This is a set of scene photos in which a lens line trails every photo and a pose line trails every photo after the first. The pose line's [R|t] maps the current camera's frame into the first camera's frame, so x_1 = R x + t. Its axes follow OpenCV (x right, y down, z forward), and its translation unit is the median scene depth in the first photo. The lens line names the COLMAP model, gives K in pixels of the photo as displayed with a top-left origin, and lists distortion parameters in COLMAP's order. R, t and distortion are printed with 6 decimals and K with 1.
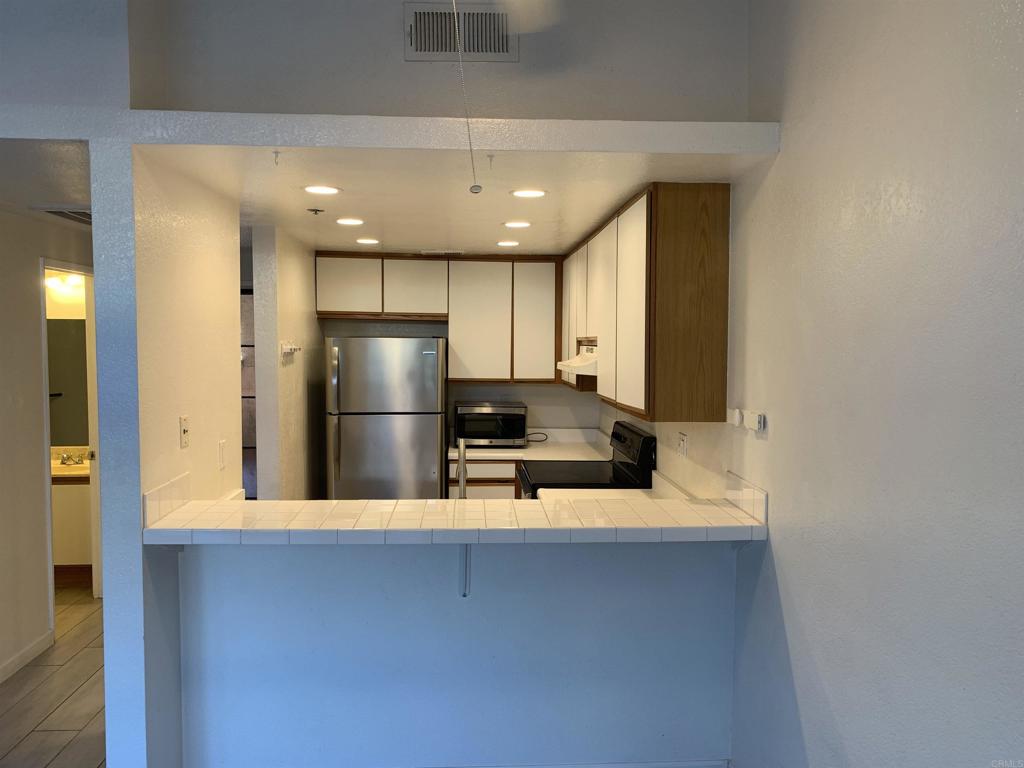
lens RADIAL K [[774.7, 0, 506.8], [0, 774.7, 381.6], [0, 0, 1]] dist [0.010382, -0.017621]
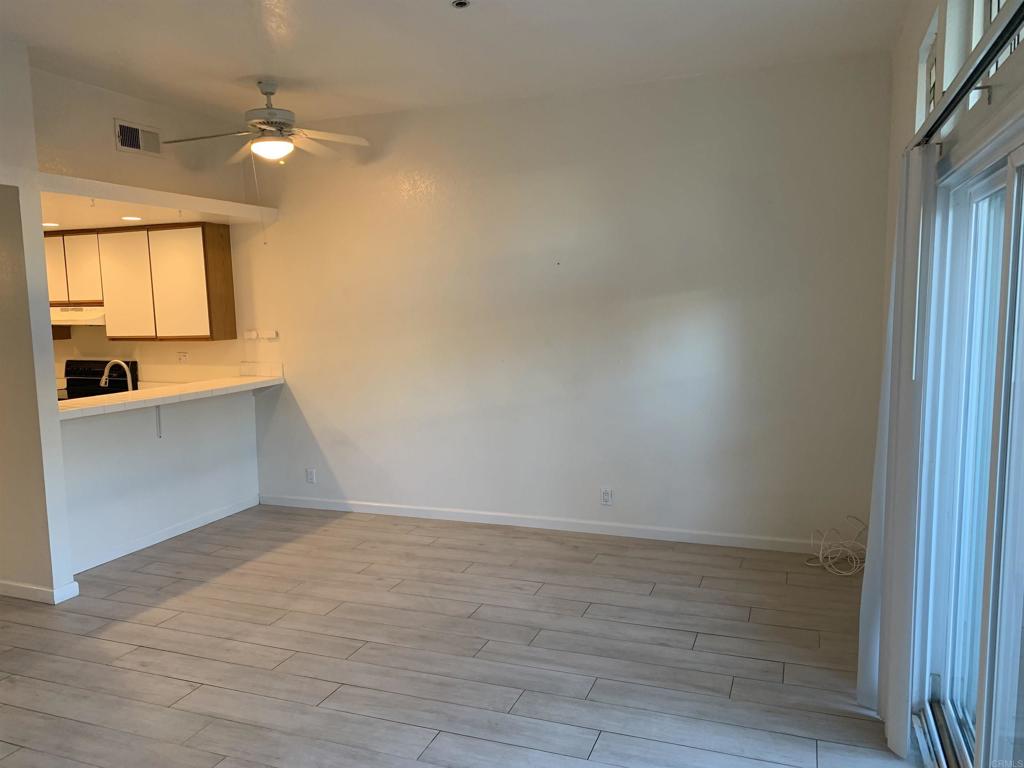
lens RADIAL K [[774.7, 0, 507.0], [0, 774.7, 385.7], [0, 0, 1]] dist [0.010382, -0.017621]
pose [[0.415418, -0.116483, 0.902142, -0.815726], [0.067801, 0.992973, 0.096990, 0.014389], [-0.907100, 0.020875, 0.420397, -0.335689]]
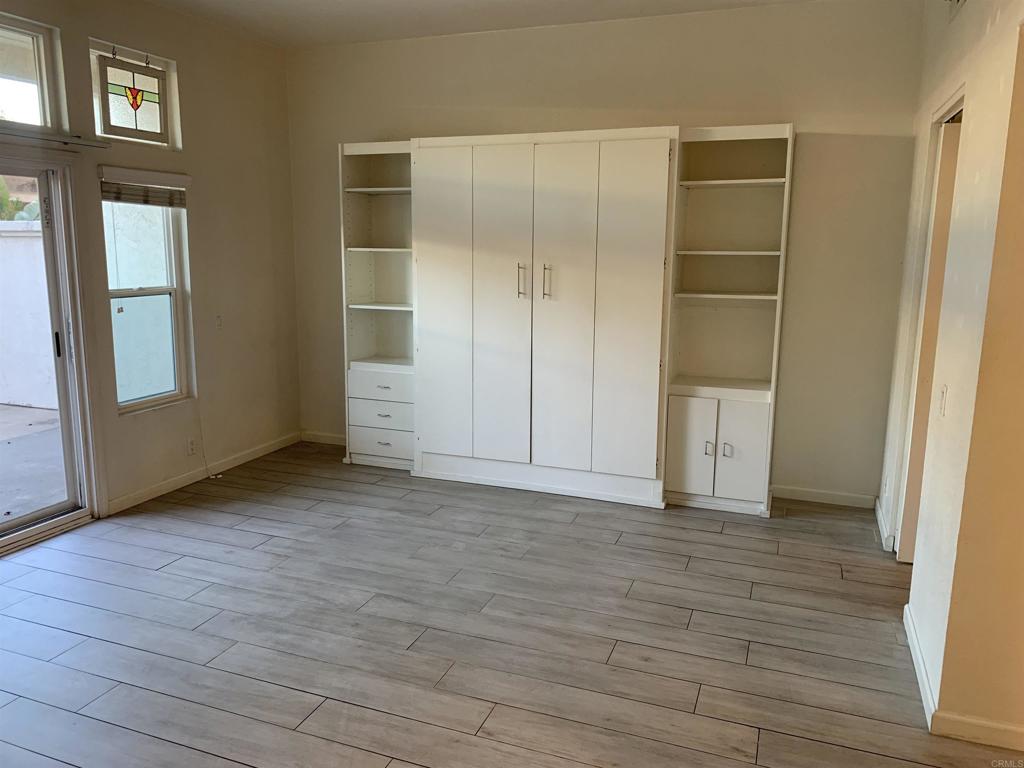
lens RADIAL K [[774.7, 0, 512.0], [0, 774.7, 367.1], [0, 0, 1]] dist [0.010382, -0.017621]
pose [[-0.404191, 0.135693, -0.904554, 0.104731], [-0.065610, 0.982086, 0.176641, -0.019952], [0.912319, 0.130745, -0.388047, 0.403854]]
